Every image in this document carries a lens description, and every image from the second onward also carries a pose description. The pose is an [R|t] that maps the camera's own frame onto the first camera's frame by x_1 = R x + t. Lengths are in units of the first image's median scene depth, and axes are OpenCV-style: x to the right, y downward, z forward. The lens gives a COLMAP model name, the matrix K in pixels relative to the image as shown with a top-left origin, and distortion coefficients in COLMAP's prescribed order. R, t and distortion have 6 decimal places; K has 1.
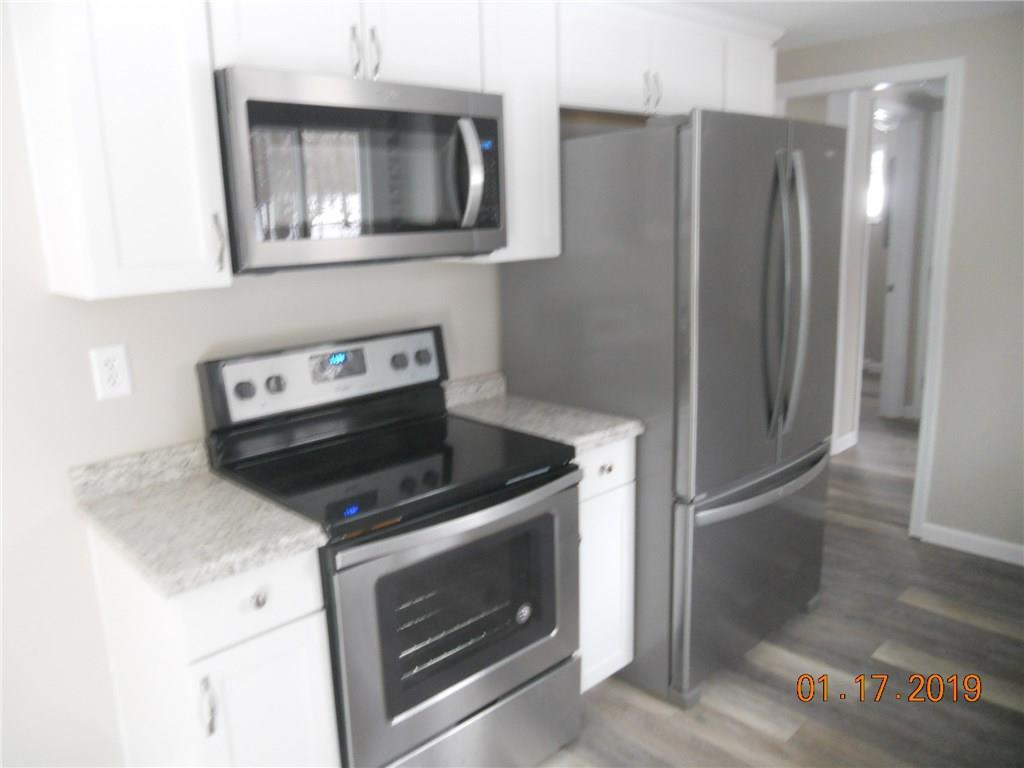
lens RADIAL K [[755.4, 0, 512.0], [0, 755.4, 384.0], [0, 0, 1]] dist [-0.005842, -0.000199]
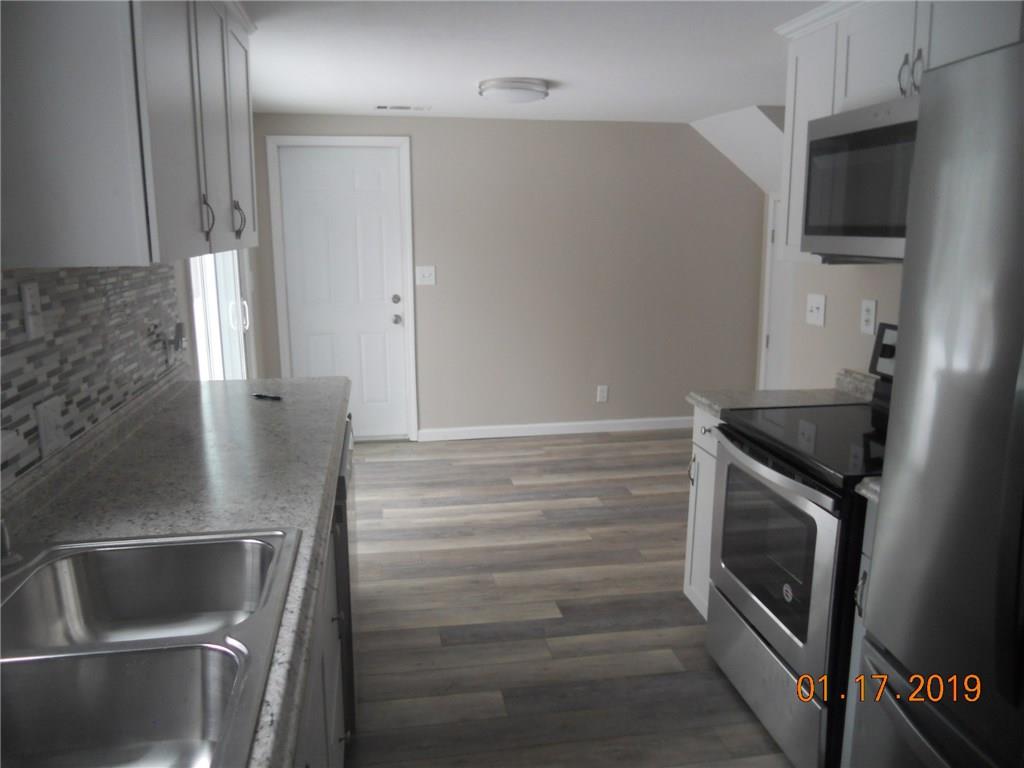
lens RADIAL K [[791.6, 0, 512.0], [0, 791.6, 384.0], [0, 0, 1]] dist [-0.034818, 0.006039]
pose [[-0.550118, 0.196340, -0.811678, 0.971713], [-0.157467, 0.930143, 0.331720, -0.250767], [0.820106, 0.310298, -0.480772, 1.013891]]
